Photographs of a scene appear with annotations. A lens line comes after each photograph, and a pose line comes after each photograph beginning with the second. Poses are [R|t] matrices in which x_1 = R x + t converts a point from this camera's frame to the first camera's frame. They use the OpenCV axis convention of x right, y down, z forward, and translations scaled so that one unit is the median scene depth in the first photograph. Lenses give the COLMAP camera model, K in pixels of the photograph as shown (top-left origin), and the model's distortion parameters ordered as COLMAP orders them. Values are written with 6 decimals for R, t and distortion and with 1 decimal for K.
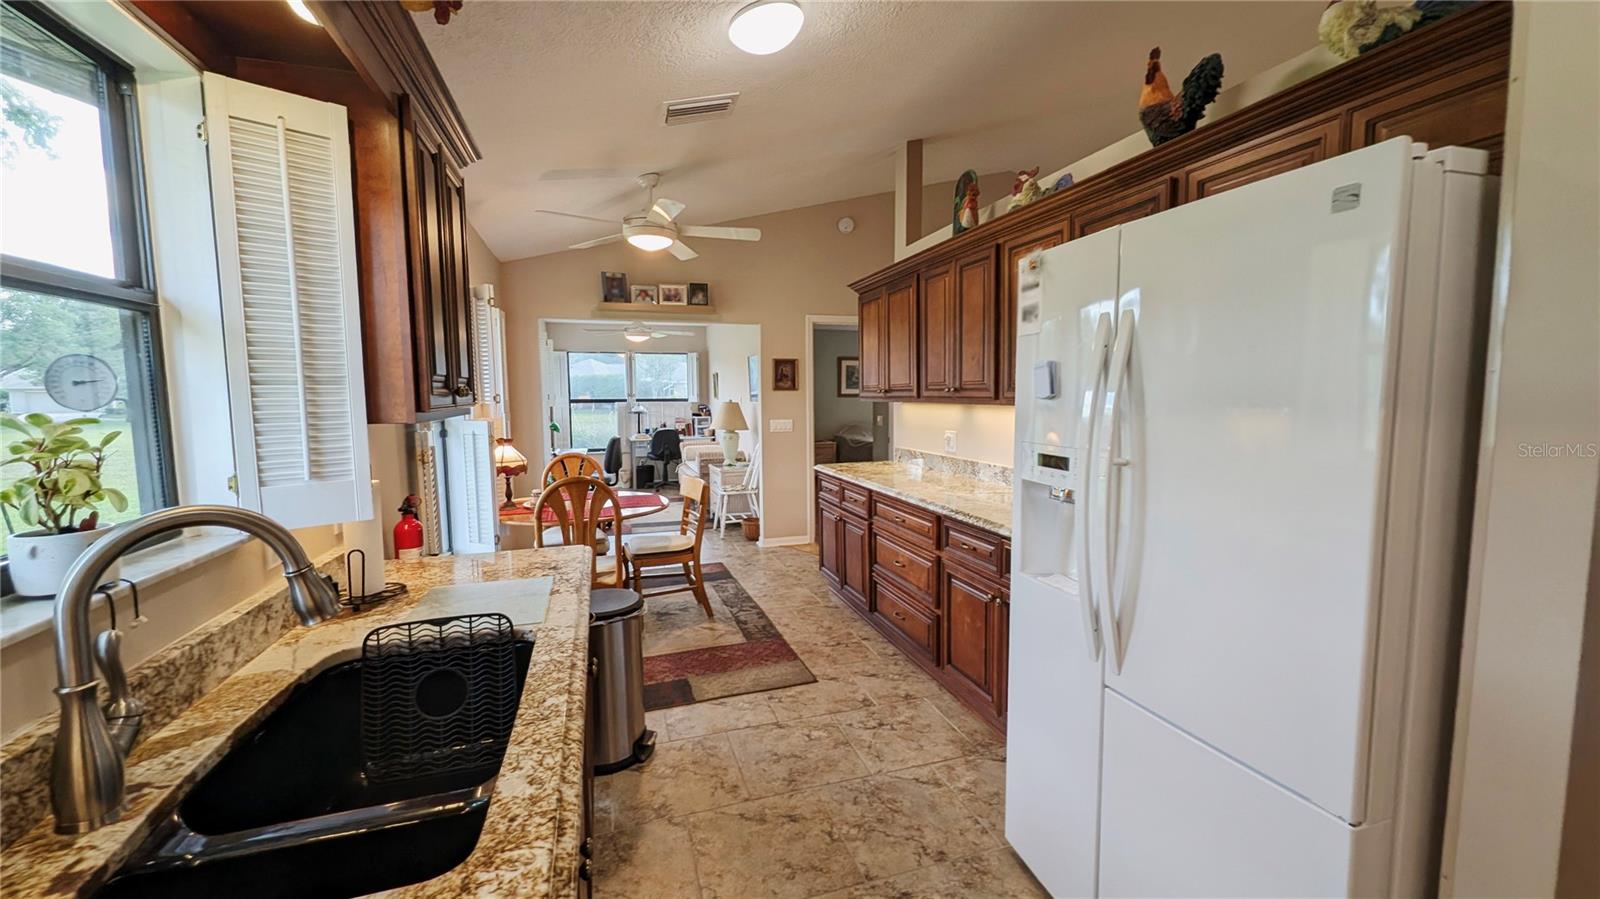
lens RADIAL K [[626.4, 0, 803.4], [0, 626.4, 446.3], [0, 0, 1]] dist [0.001223, -0.000031]
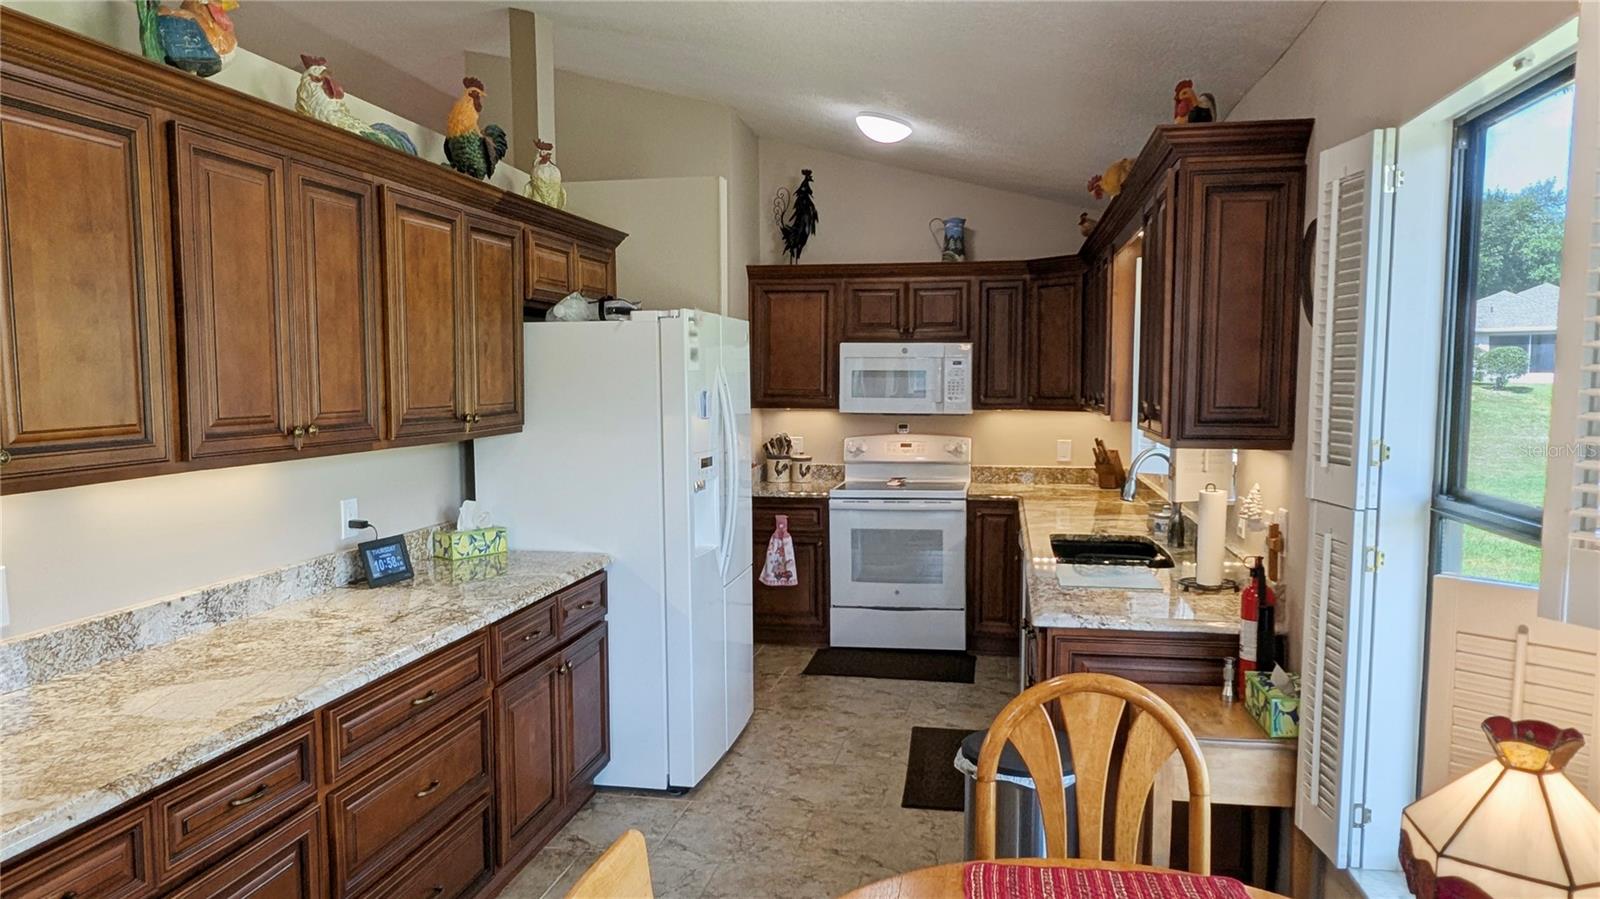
lens RADIAL K [[1078.1, 0, 804.6], [0, 1078.1, 477.9], [0, 0, 1]] dist [0.017578, 0.000950]
pose [[-0.880370, -0.035571, 0.472952, -0.510867], [0.050593, 0.984451, 0.168218, -0.182219], [-0.471582, 0.172022, -0.864881, 1.615668]]
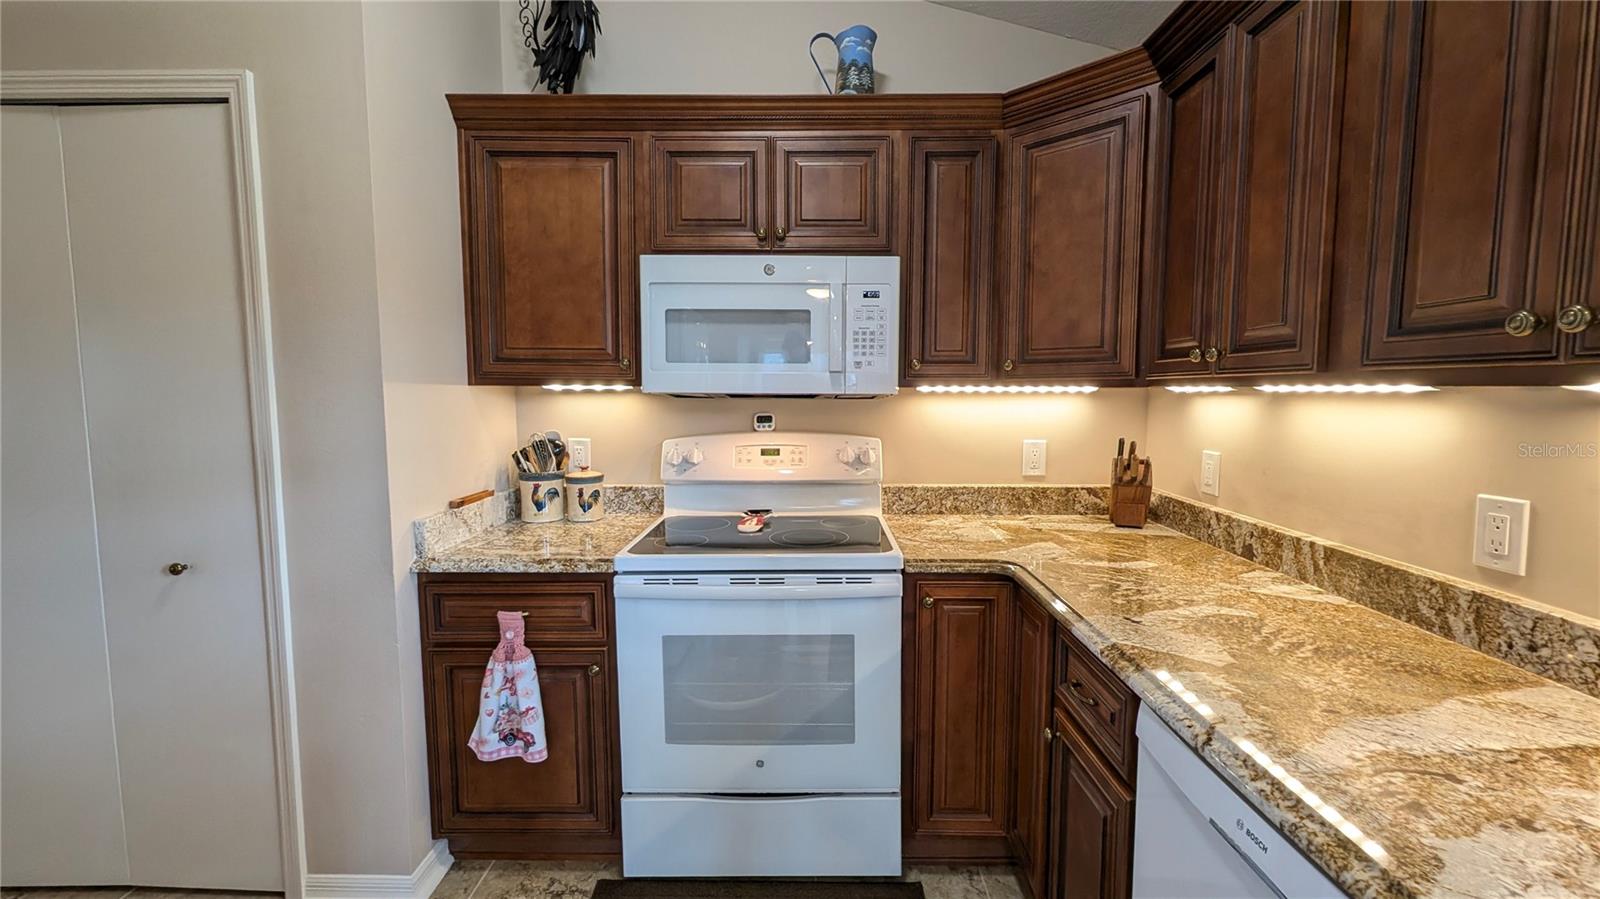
lens RADIAL K [[658.1, 0, 803.2], [0, 658.1, 443.4], [0, 0, 1]] dist [0.001386, -0.000453]
pose [[-0.947560, -0.019342, 0.318993, 0.042675], [0.035513, 0.985612, 0.165251, -0.010680], [-0.317599, 0.167914, -0.933239, 0.365831]]
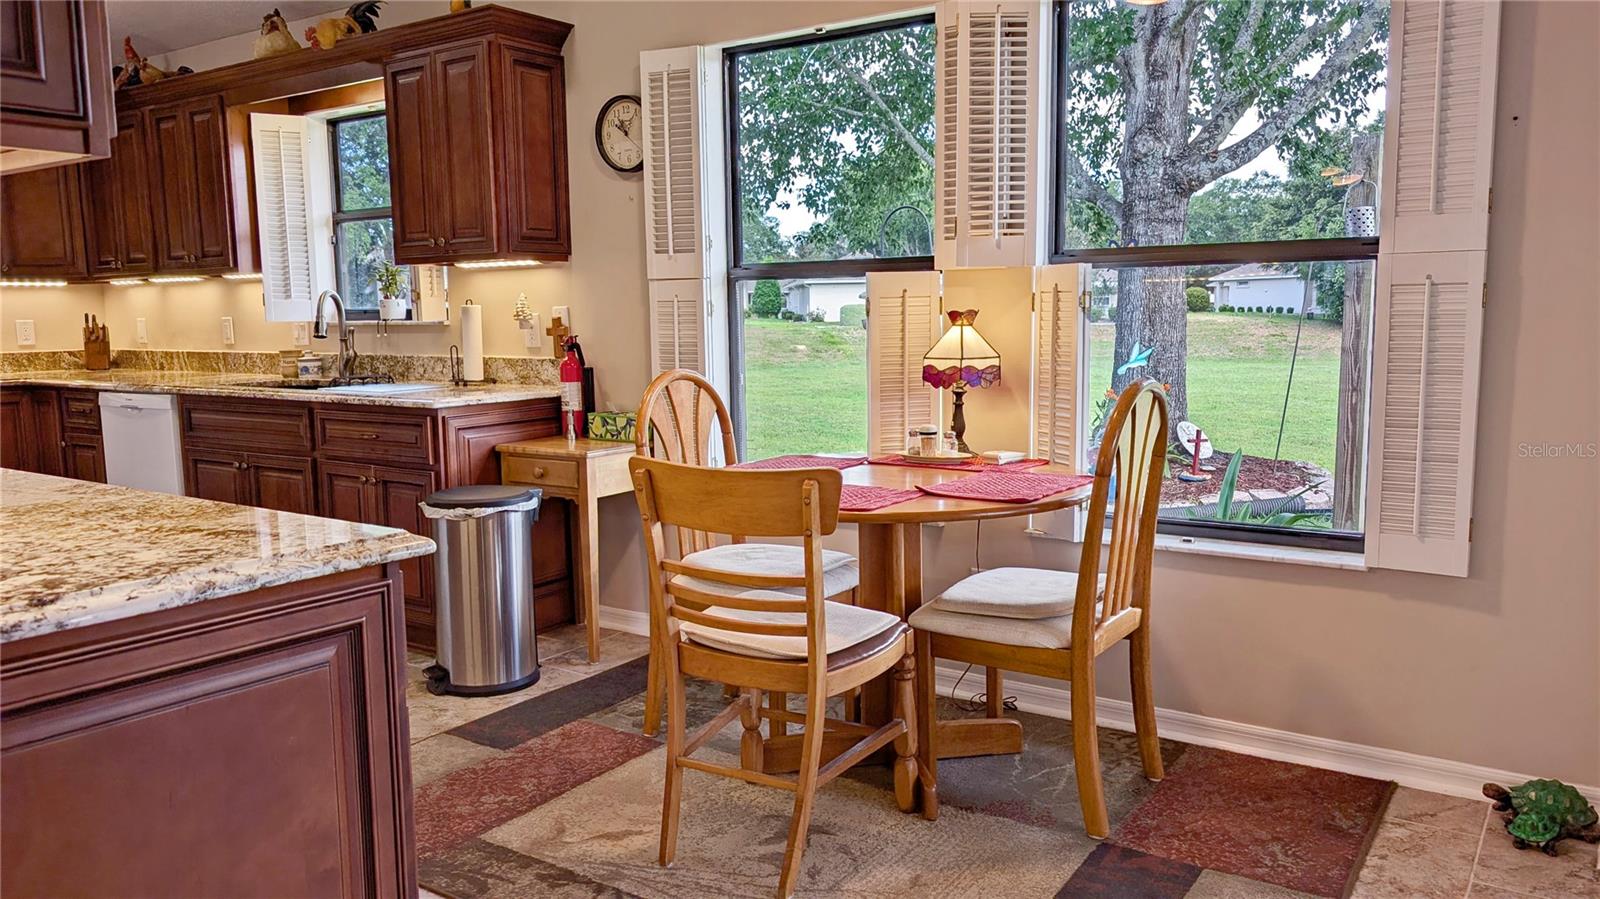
lens RADIAL K [[1173.6, 0, 817.9], [0, 1173.6, 448.0], [0, 0, 1]] dist [0.004142, -0.000759]
pose [[-0.789955, 0.094361, -0.605861, 0.193362], [-0.031932, 0.980416, 0.194331, -0.093439], [0.612333, 0.172859, -0.771471, 1.922120]]
